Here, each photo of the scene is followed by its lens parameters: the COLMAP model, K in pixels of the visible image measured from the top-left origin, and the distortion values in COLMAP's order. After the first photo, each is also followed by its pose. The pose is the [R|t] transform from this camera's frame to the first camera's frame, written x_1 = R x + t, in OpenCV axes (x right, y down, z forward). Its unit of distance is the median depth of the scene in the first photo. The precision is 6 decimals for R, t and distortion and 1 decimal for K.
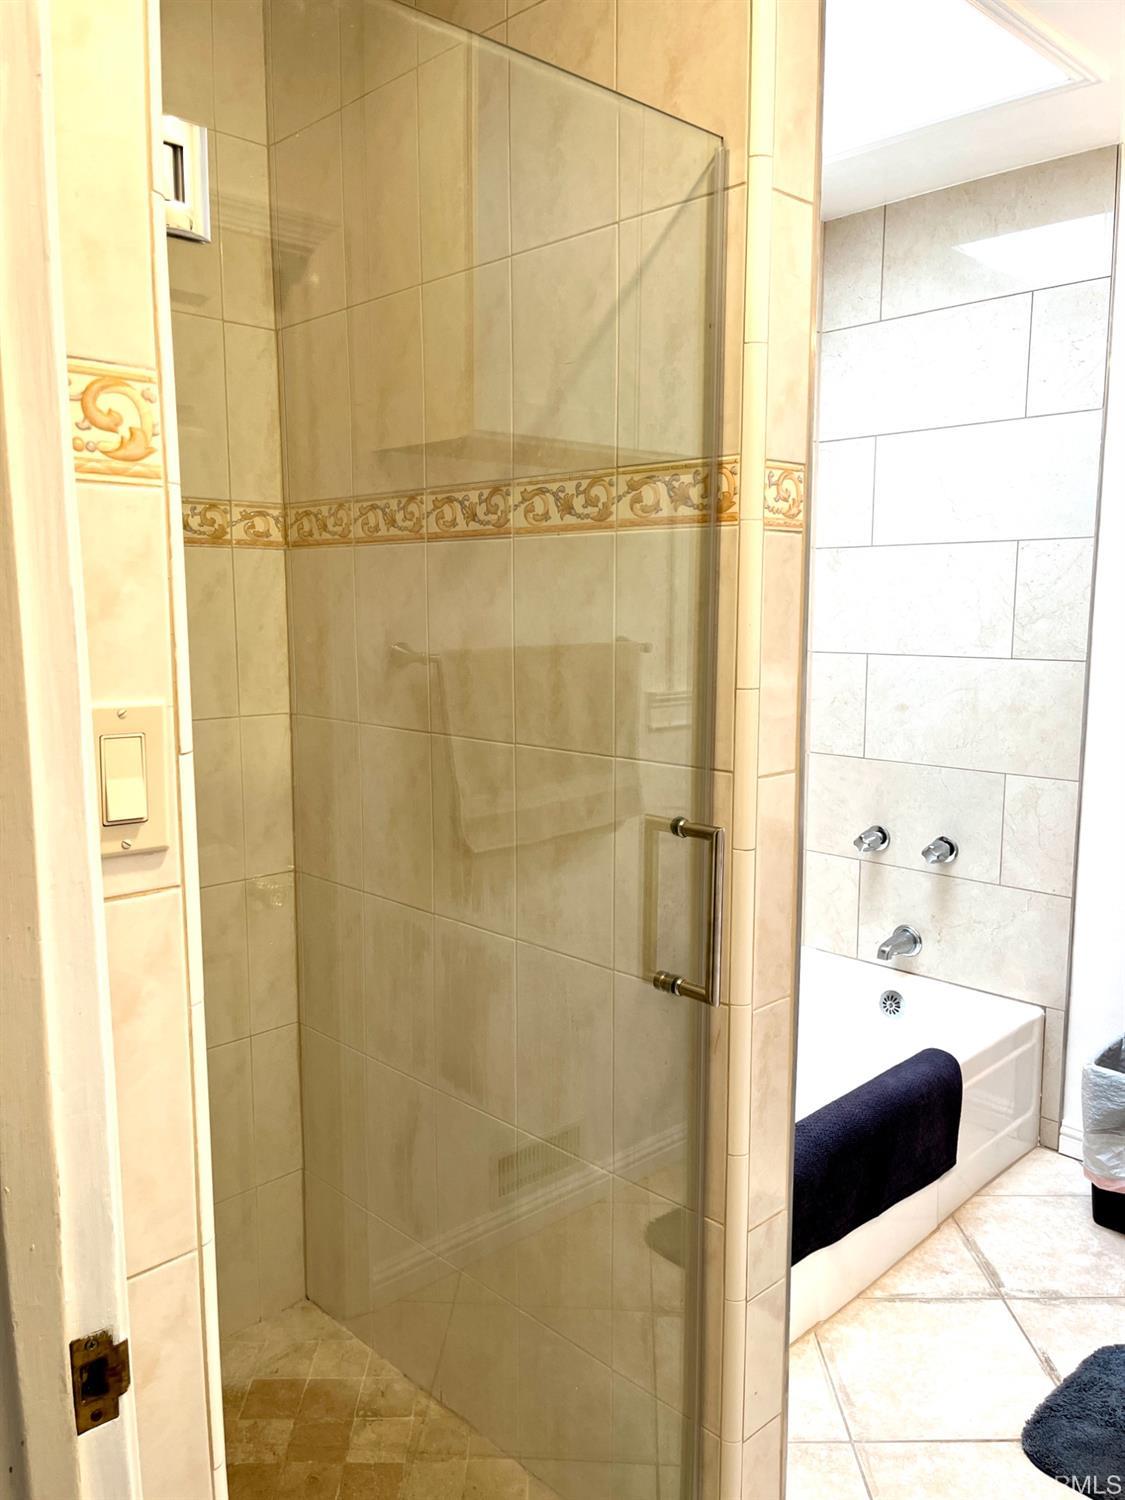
lens RADIAL K [[1136.8, 0, 560.1], [0, 1136.8, 755.1], [0, 0, 1]] dist [0.076232, -0.096967]
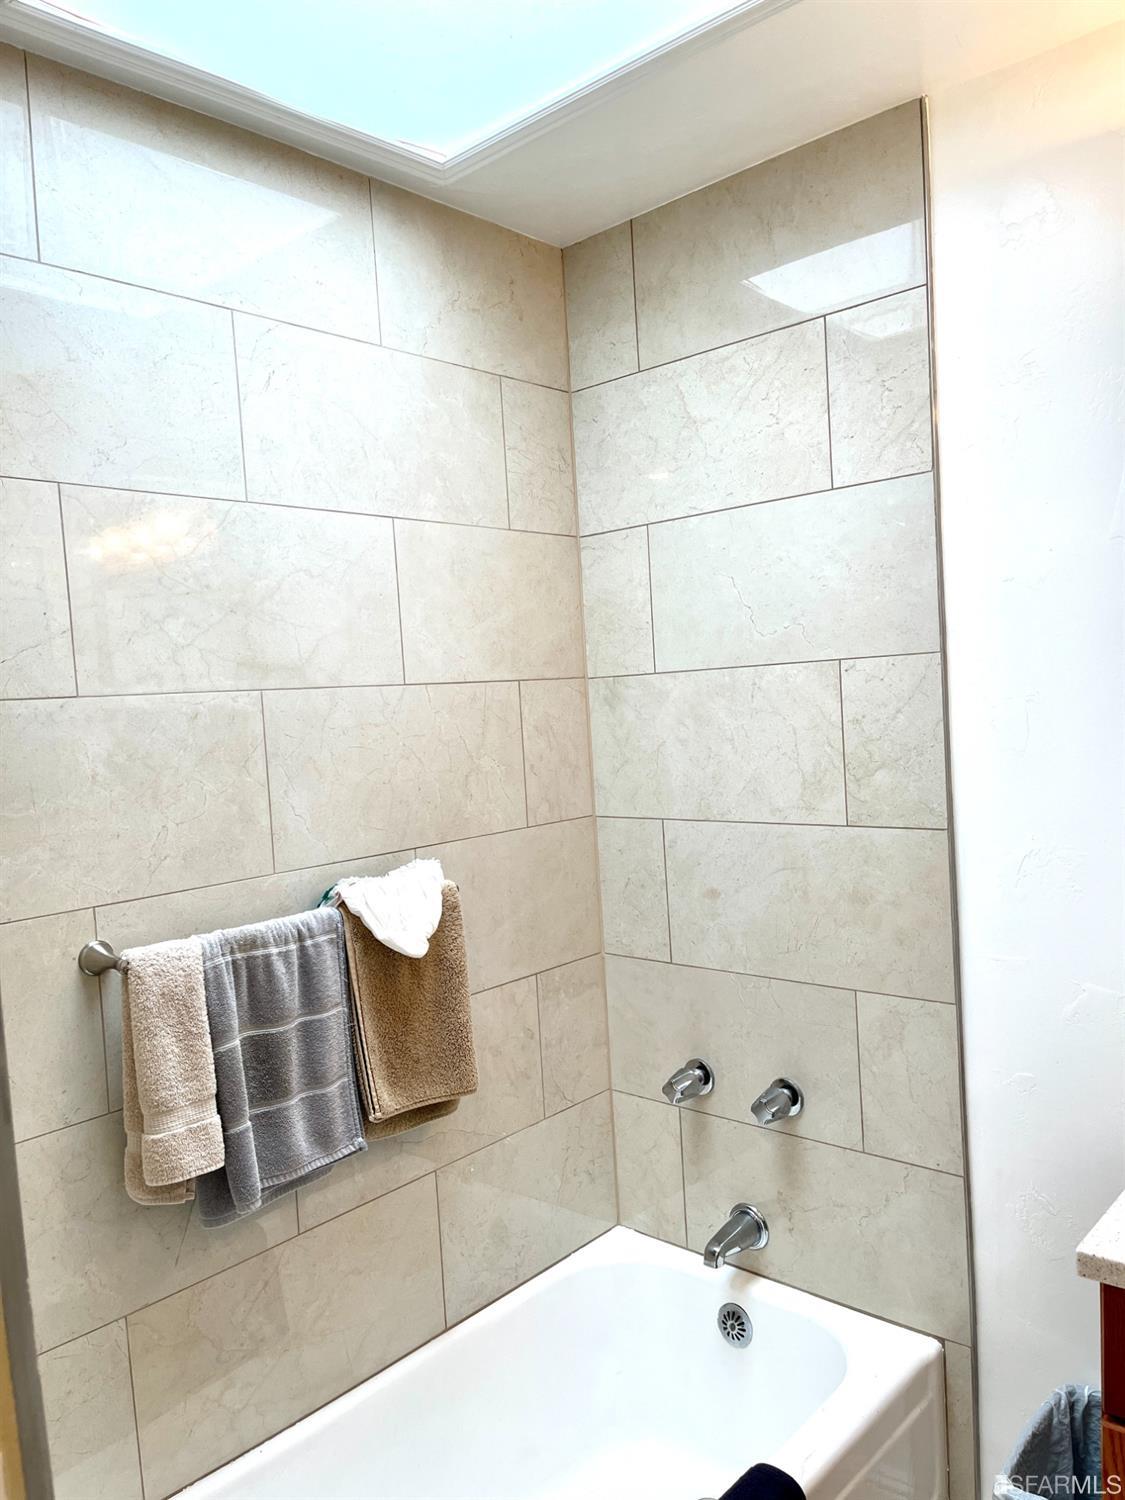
lens RADIAL K [[1126.9, 0, 562.5], [0, 1126.9, 750.0], [0, 0, 1]] dist [0.084817, -0.117936]
pose [[0.996766, -0.058700, 0.054872, 0.193367], [0.063275, 0.994308, -0.085723, -0.085446], [-0.049528, 0.088918, 0.994807, 0.330814]]
